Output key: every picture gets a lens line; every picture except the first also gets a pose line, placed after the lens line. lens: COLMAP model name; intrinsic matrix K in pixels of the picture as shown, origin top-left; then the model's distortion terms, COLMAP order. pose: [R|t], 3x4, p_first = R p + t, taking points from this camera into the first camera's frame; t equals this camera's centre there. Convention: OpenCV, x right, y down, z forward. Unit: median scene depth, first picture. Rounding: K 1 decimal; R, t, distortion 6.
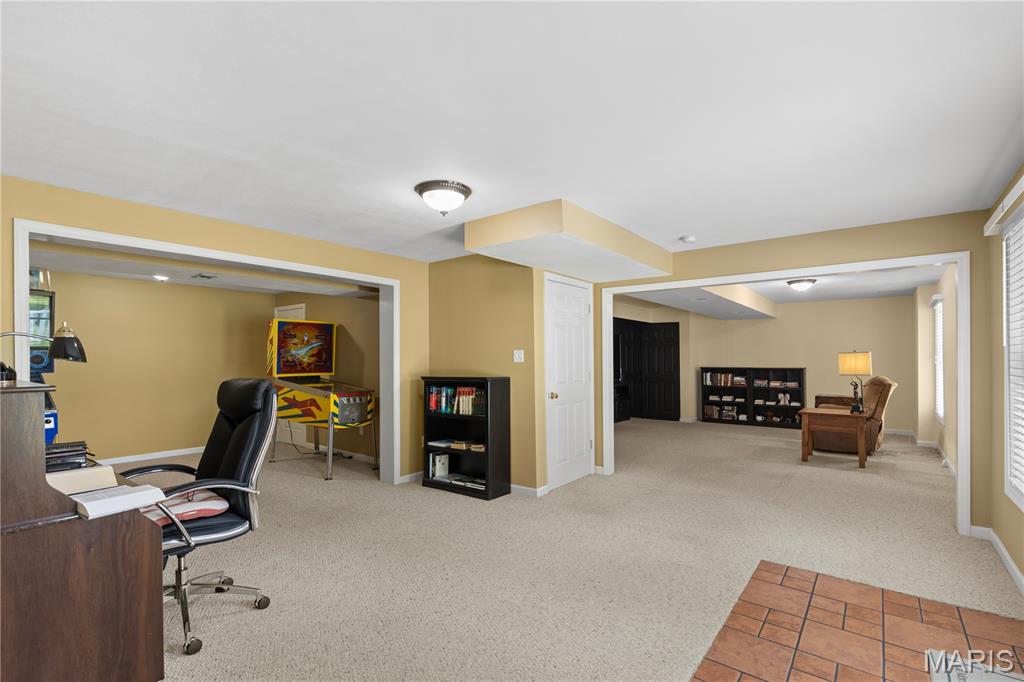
lens RADIAL K [[468.0, 0, 522.2], [0, 468.0, 353.0], [0, 0, 1]] dist [0.003442, -0.000402]
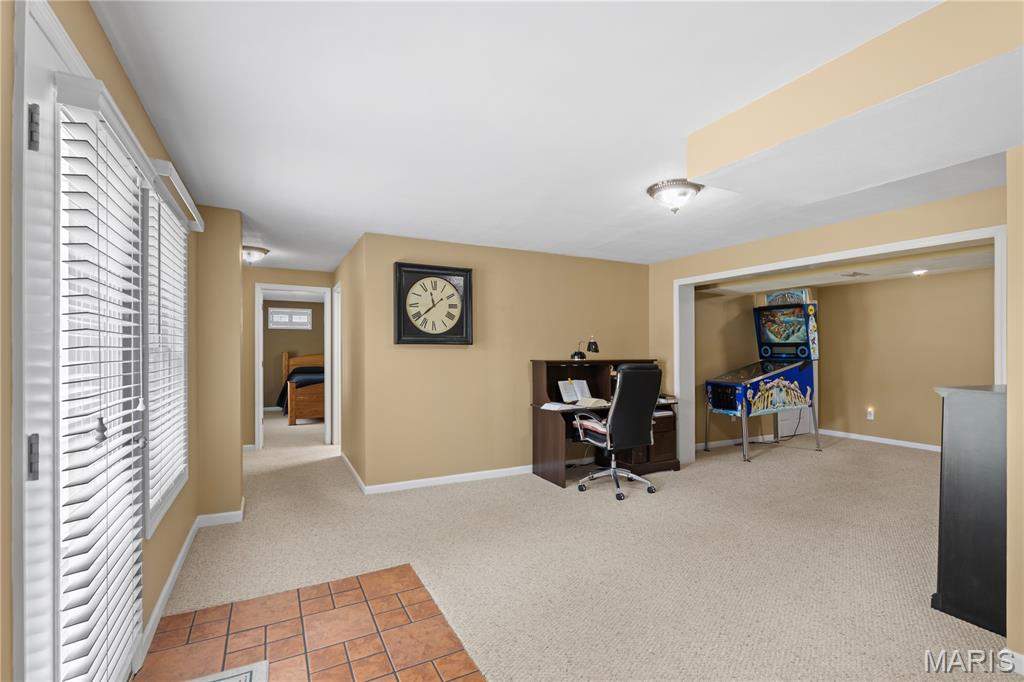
lens RADIAL K [[468.0, 0, 519.1], [0, 468.0, 345.1], [0, 0, 1]] dist [0.003442, -0.000402]
pose [[-0.407663, -0.005721, -0.913115, 0.306041], [0.005315, 0.999949, -0.008638, 0.000854], [0.913117, -0.008374, -0.407611, 0.369962]]
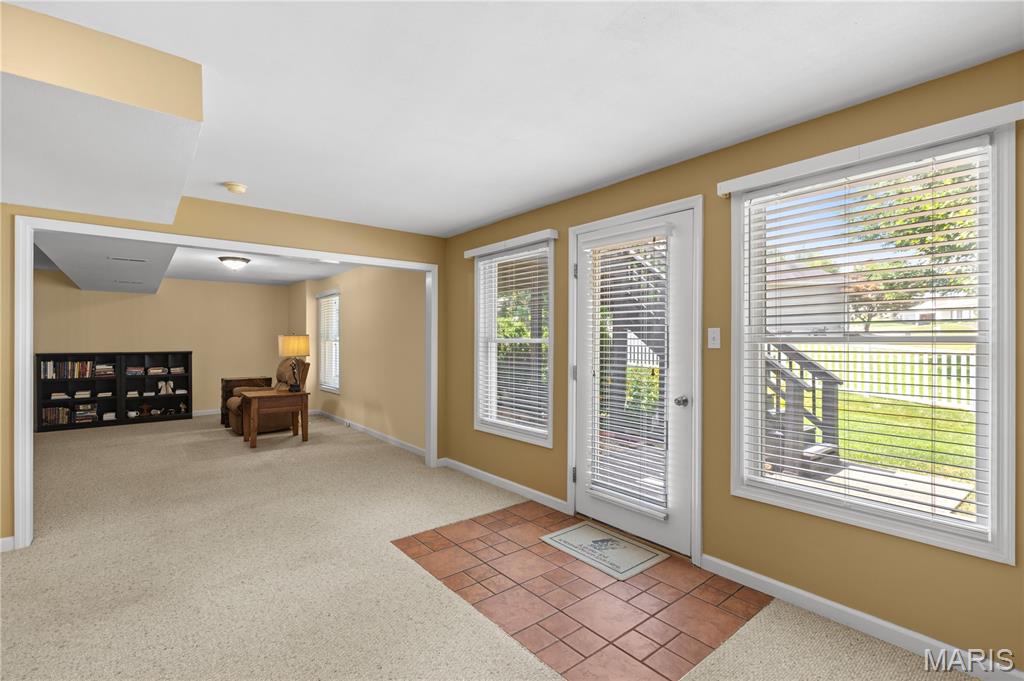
lens RADIAL K [[468.0, 0, 511.0], [0, 468.0, 333.9], [0, 0, 1]] dist [0.003442, -0.000402]
pose [[0.234999, 0.014002, 0.971895, -0.135932], [-0.010989, 0.999871, -0.011748, 0.001988], [-0.971934, -0.007919, 0.235122, 0.172302]]
